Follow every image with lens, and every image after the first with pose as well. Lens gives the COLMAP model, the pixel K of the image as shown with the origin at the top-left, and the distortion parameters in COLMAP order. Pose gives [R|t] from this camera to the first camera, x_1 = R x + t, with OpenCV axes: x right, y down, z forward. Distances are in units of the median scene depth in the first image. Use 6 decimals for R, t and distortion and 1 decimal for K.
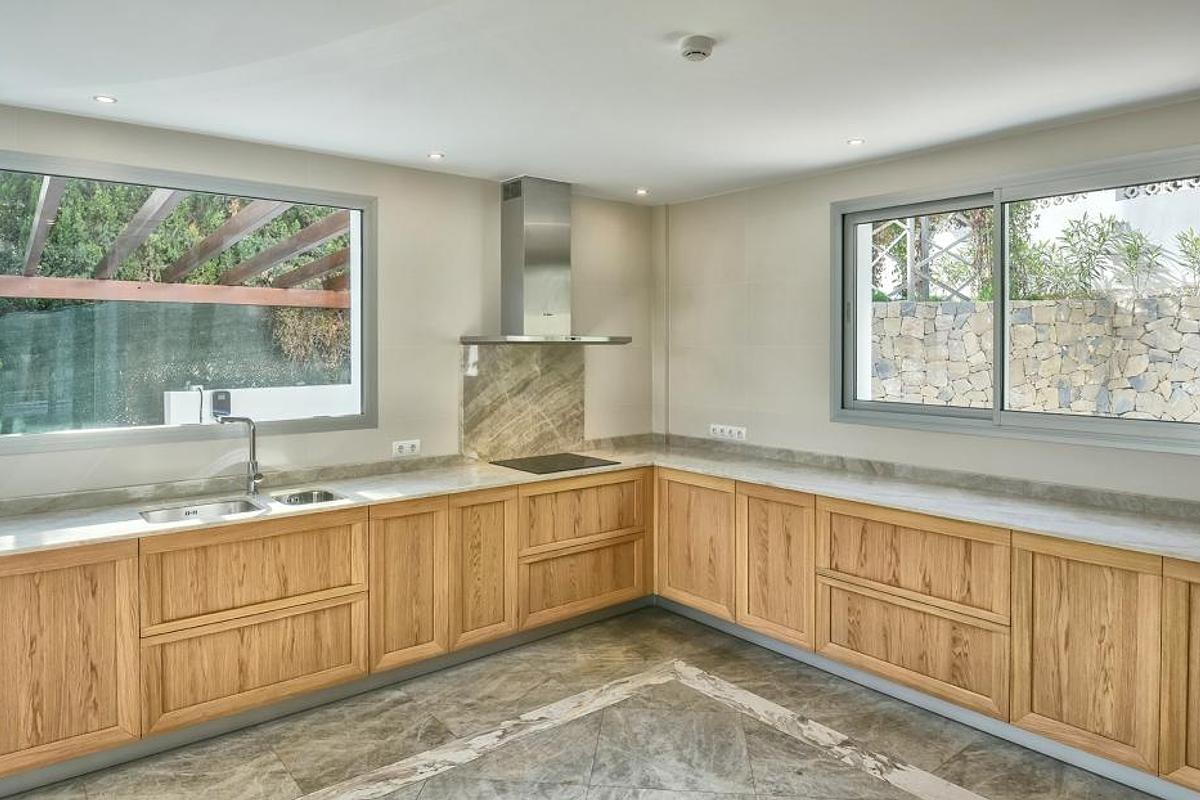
lens RADIAL K [[762.6, 0, 599.6], [0, 762.6, 350.5], [0, 0, 1]] dist [-0.000349, 0.000775]
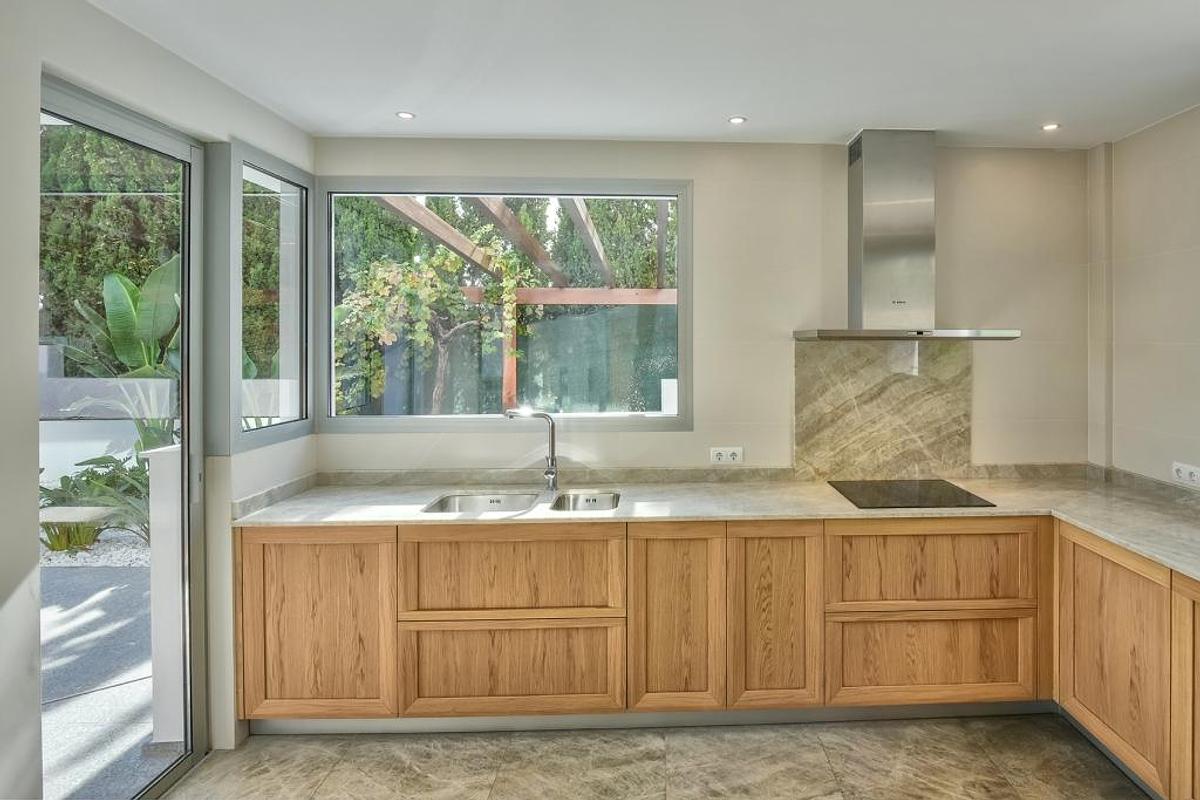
lens RADIAL K [[703.9, 0, 600.8], [0, 703.9, 343.5], [0, 0, 1]] dist [0.001710, -0.016800]
pose [[0.798952, 0.002913, -0.601388, 0.139010], [-0.004179, 0.999991, -0.000708, -0.003179], [0.601380, 0.003079, 0.798957, 0.273316]]
